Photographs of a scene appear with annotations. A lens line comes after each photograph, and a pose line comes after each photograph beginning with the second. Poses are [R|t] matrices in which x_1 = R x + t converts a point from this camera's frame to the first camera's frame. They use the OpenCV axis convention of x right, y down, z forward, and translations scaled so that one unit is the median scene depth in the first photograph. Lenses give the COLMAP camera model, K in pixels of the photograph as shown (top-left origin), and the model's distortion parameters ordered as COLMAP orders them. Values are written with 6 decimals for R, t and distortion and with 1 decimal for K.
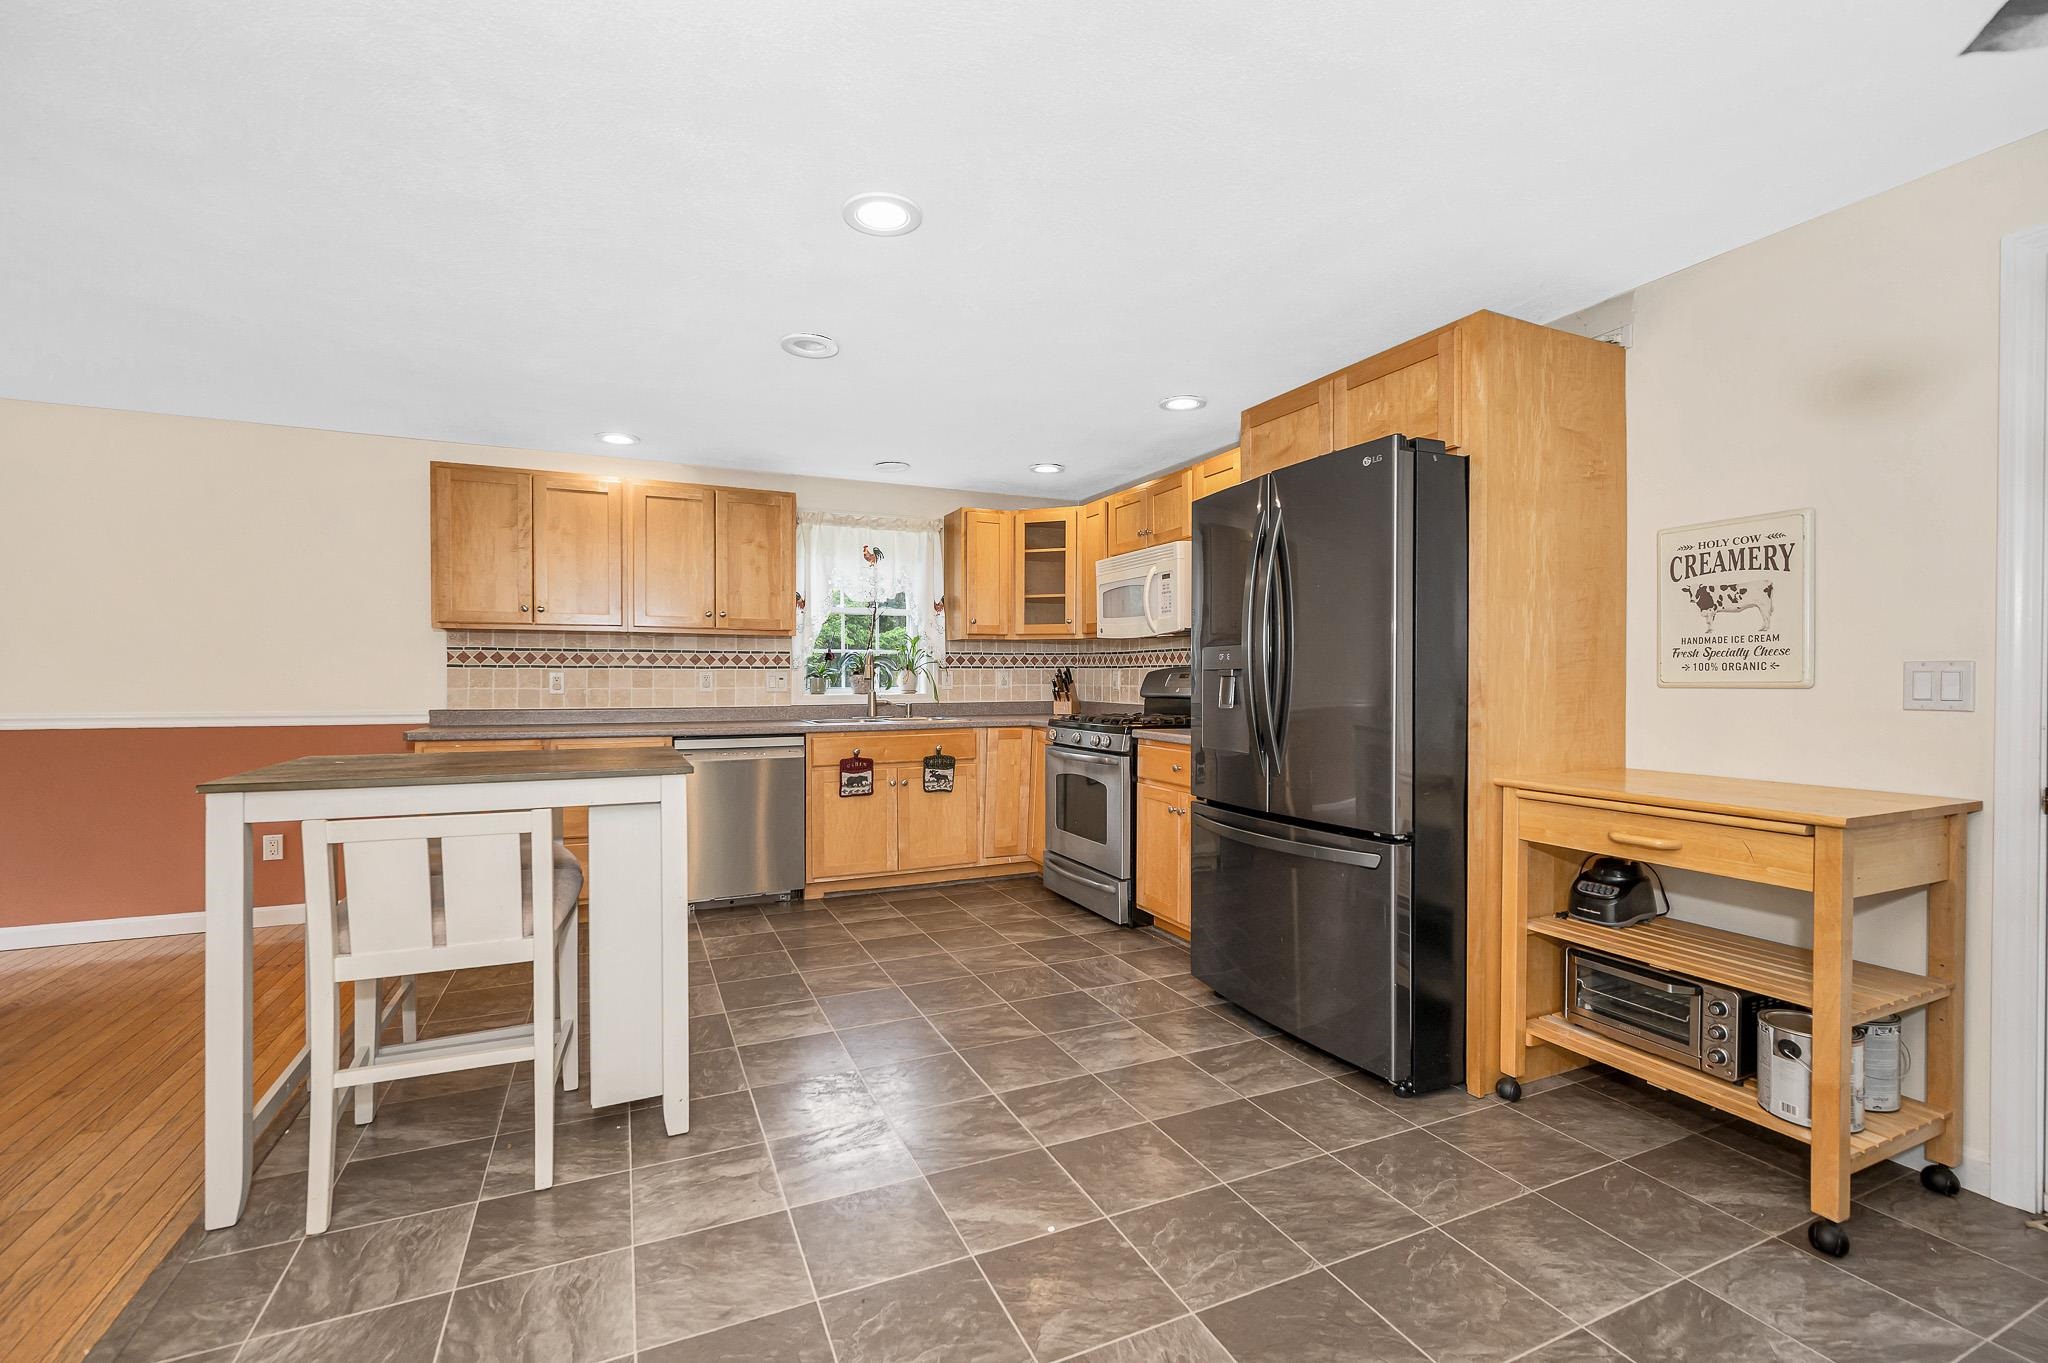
lens RADIAL K [[855.0, 0, 1023.2], [0, 855.0, 685.6], [0, 0, 1]] dist [-0.001617, 0.000382]
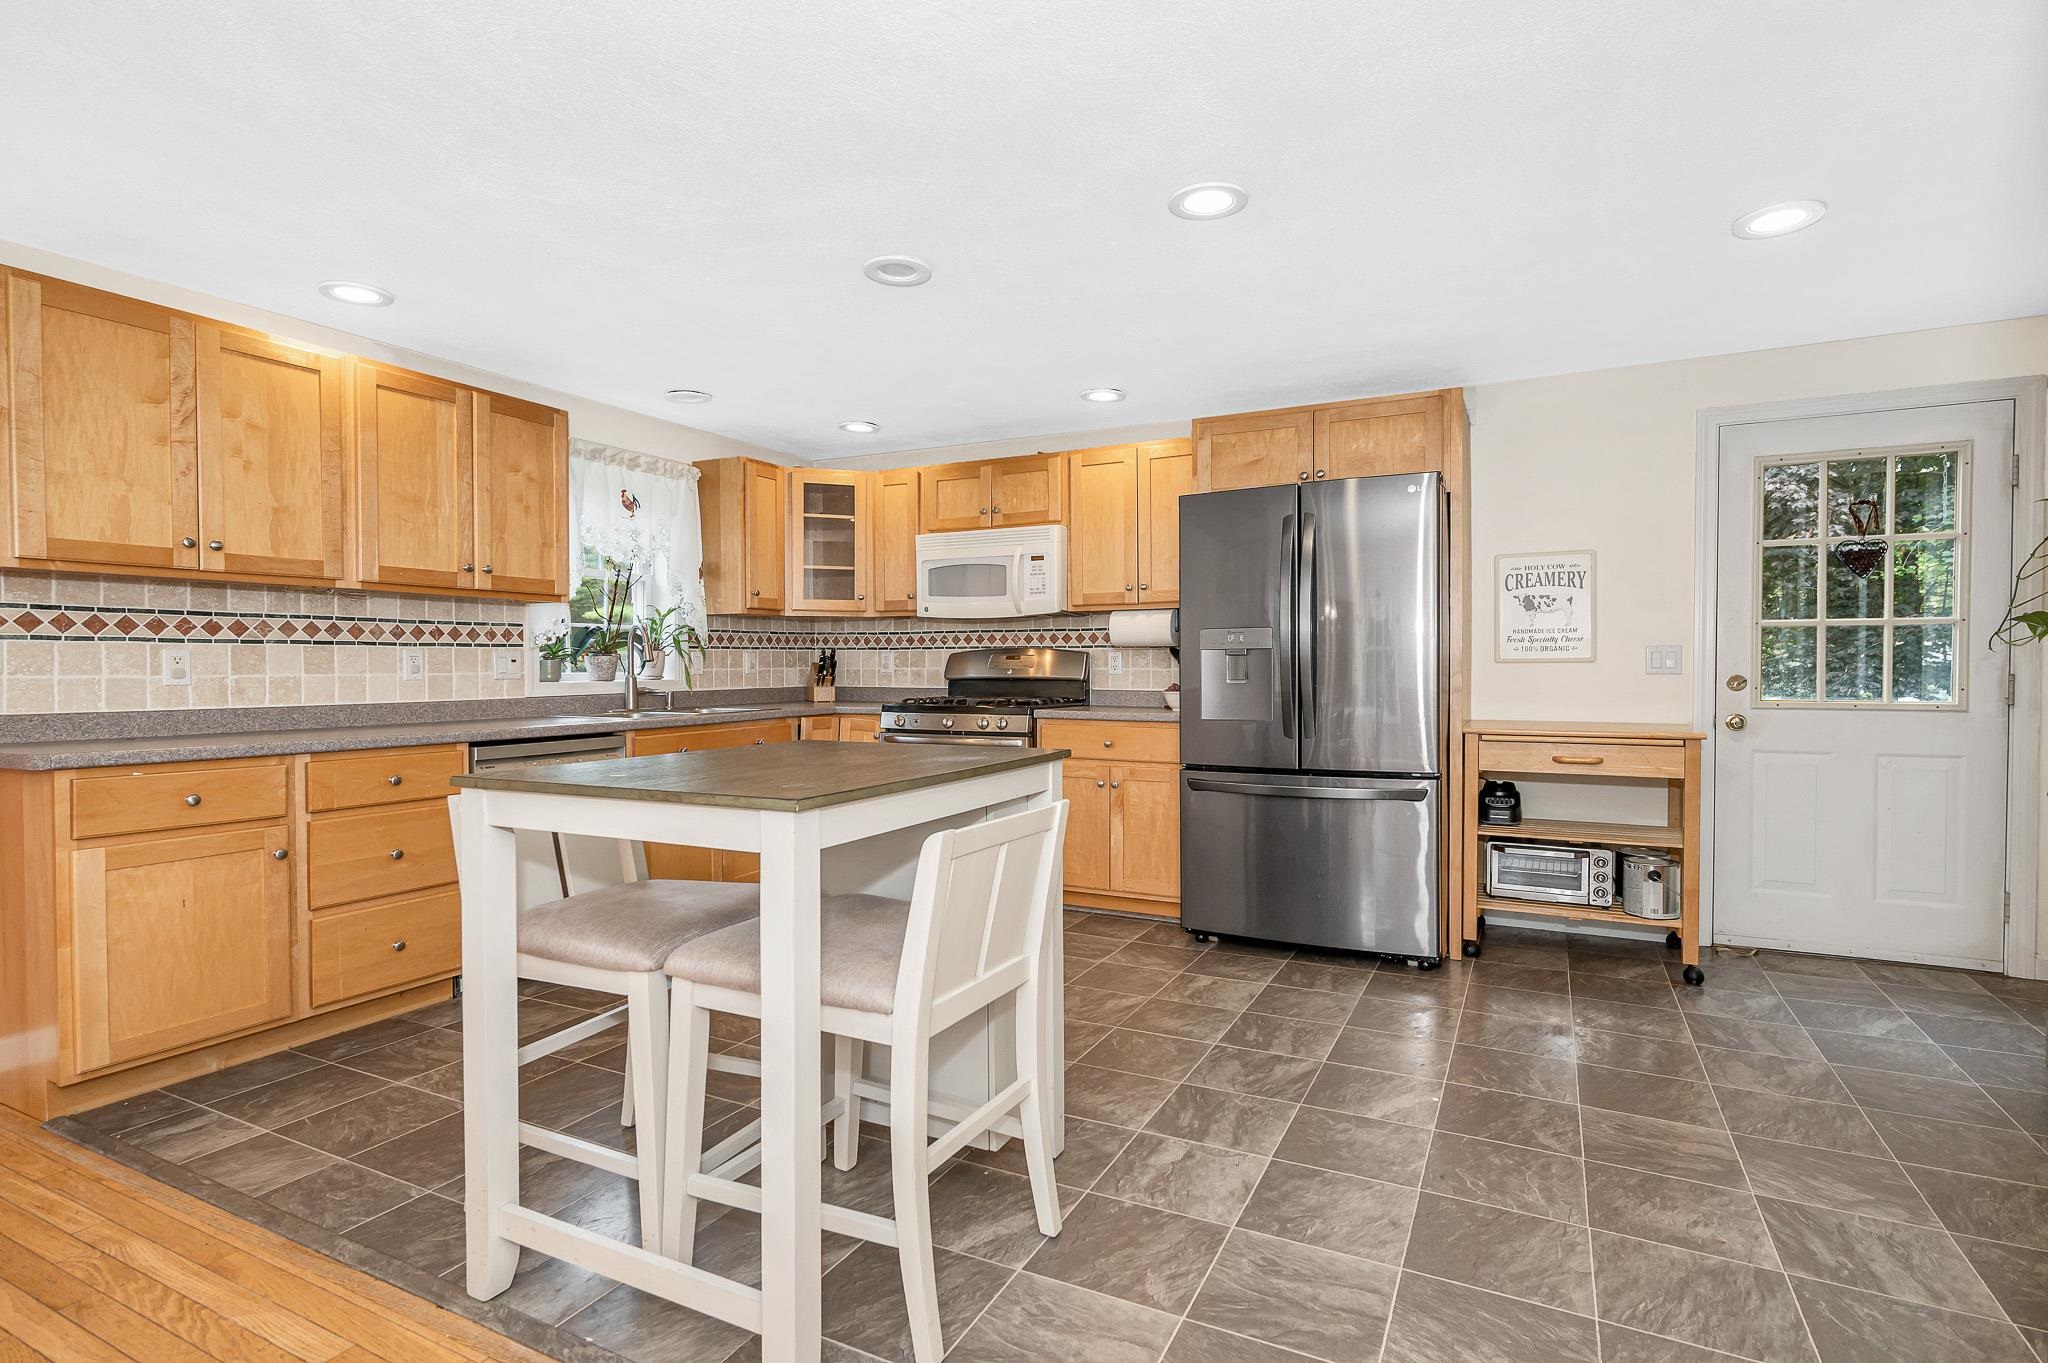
lens RADIAL K [[955.8, 0, 1026.4], [0, 955.8, 676.8], [0, 0, 1]] dist [0.003855, -0.000871]
pose [[0.796347, -0.010747, 0.604744, -0.462903], [0.008781, 0.999942, 0.006207, 0.004789], [-0.604776, 0.000367, 0.796395, 0.093898]]
